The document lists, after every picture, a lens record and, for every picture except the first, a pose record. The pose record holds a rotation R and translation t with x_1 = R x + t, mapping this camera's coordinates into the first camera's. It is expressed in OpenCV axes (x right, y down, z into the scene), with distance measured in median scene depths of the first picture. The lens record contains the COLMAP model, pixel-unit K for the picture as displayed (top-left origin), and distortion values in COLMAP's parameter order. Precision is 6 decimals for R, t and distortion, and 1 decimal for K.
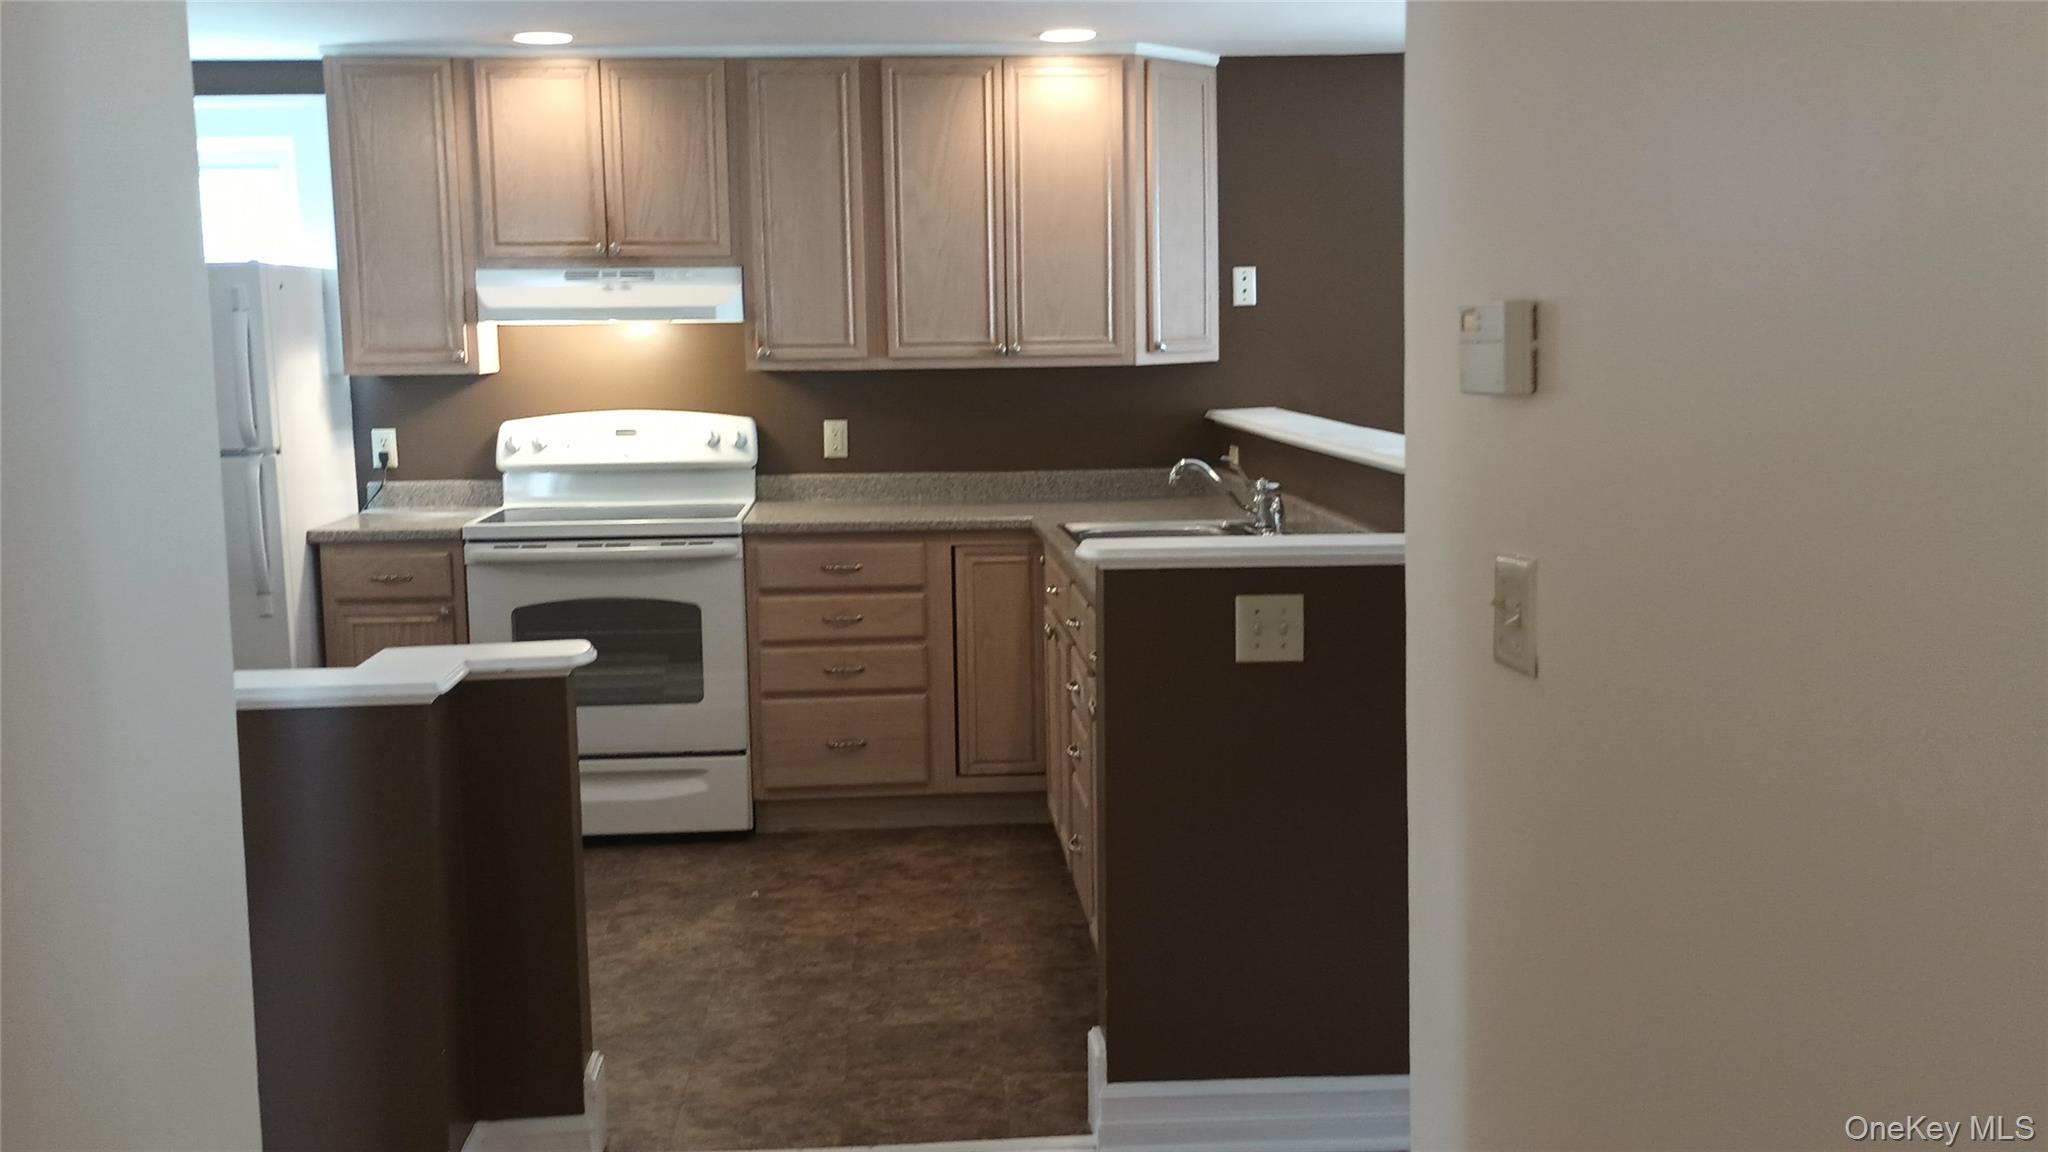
lens RADIAL K [[1832.8, 0, 1024.0], [0, 1832.8, 576.0], [0, 0, 1]] dist [0.011431, 0.002737]
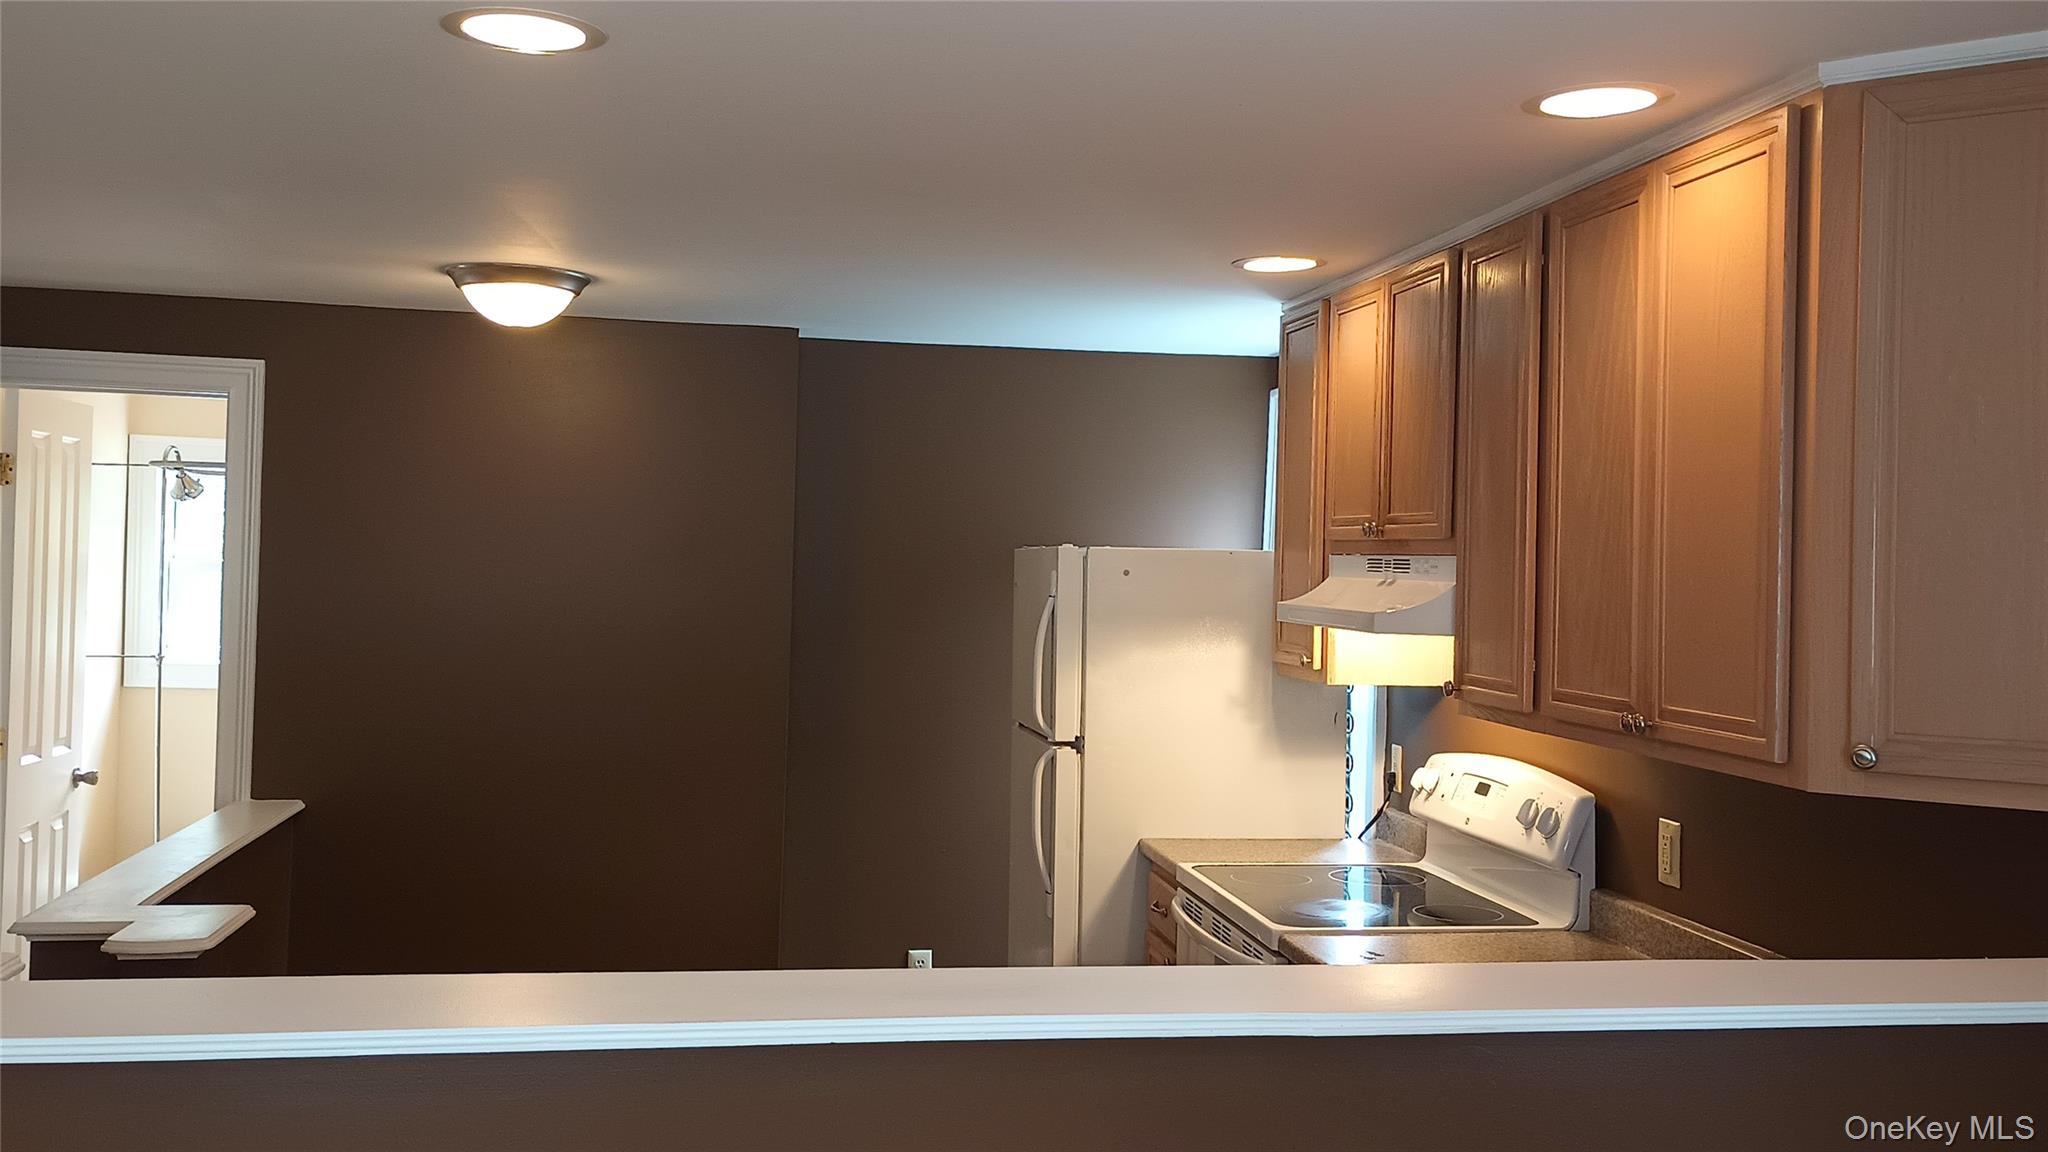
lens RADIAL K [[1832.8, 0, 1024.0], [0, 1832.8, 576.0], [0, 0, 1]] dist [0.011431, 0.002737]
pose [[0.108581, 0.022456, -0.993834, 0.471097], [-0.161642, 0.986839, 0.004638, -0.138657], [0.980858, 0.160141, 0.110782, 0.773143]]
